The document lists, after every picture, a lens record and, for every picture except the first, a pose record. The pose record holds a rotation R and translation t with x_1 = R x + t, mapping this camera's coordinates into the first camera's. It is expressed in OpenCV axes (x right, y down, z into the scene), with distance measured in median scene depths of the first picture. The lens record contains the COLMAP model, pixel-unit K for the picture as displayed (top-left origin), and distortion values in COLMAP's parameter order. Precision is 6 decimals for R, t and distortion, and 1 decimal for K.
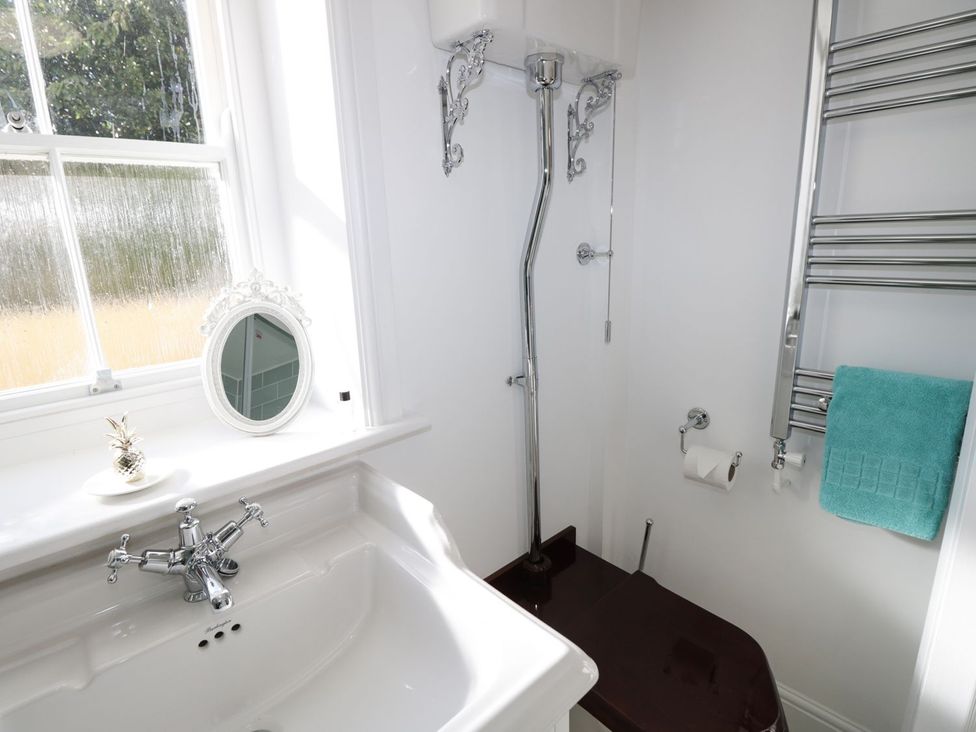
lens RADIAL K [[507.9, 0, 483.0], [0, 507.9, 361.8], [0, 0, 1]] dist [0.000841, -0.015957]
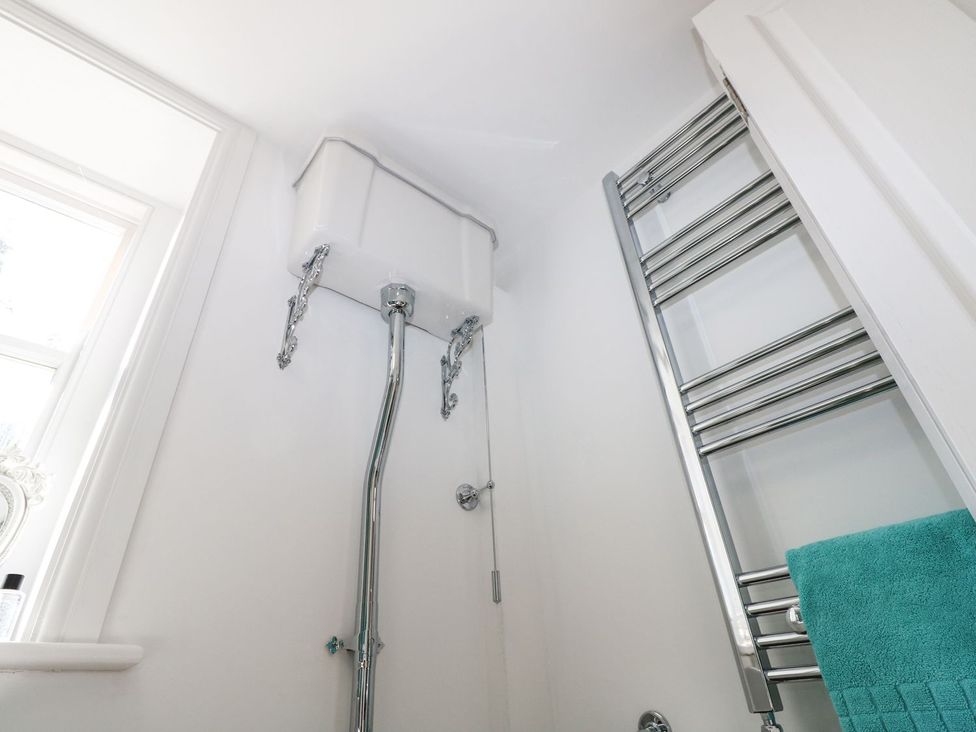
lens RADIAL K [[507.9, 0, 483.0], [0, 507.9, 361.8], [0, 0, 1]] dist [0.000841, -0.015957]
pose [[0.999637, -0.026439, -0.005221, 0.312426], [0.014333, 0.685640, -0.727799, 0.321769], [0.022822, 0.727460, 0.685770, 0.354179]]
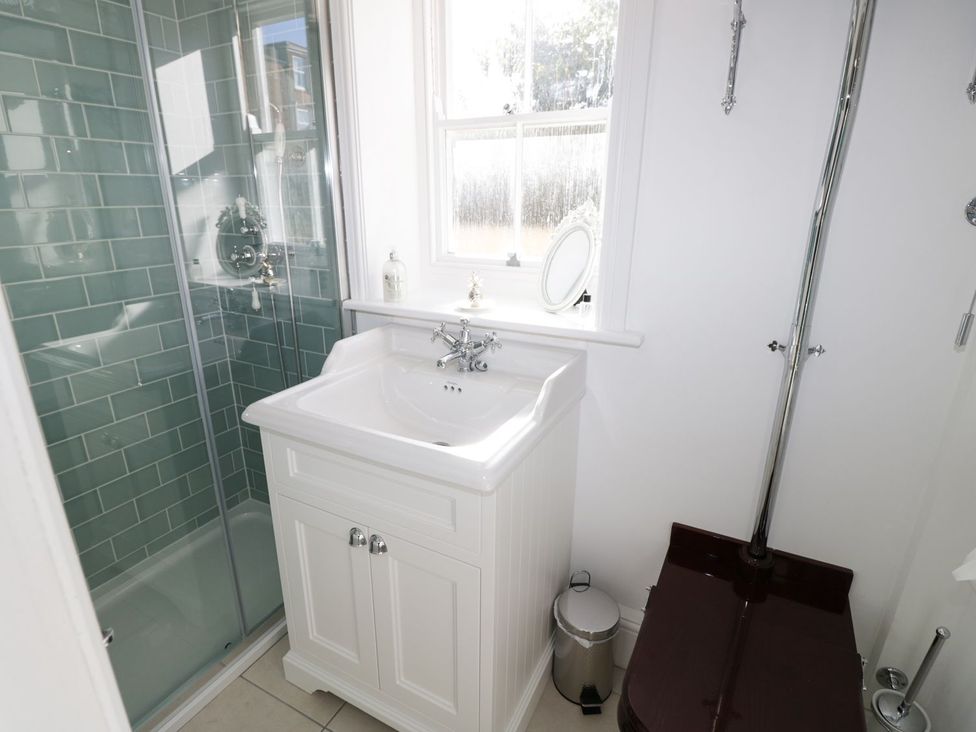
lens RADIAL K [[526.3, 0, 484.7], [0, 526.3, 364.8], [0, 0, 1]] dist [0.002538, -0.017115]
pose [[0.329064, 0.326495, -0.886069, 0.859863], [-0.233906, 0.937267, 0.258493, -0.059841], [0.914880, 0.122196, 0.384790, 0.226614]]
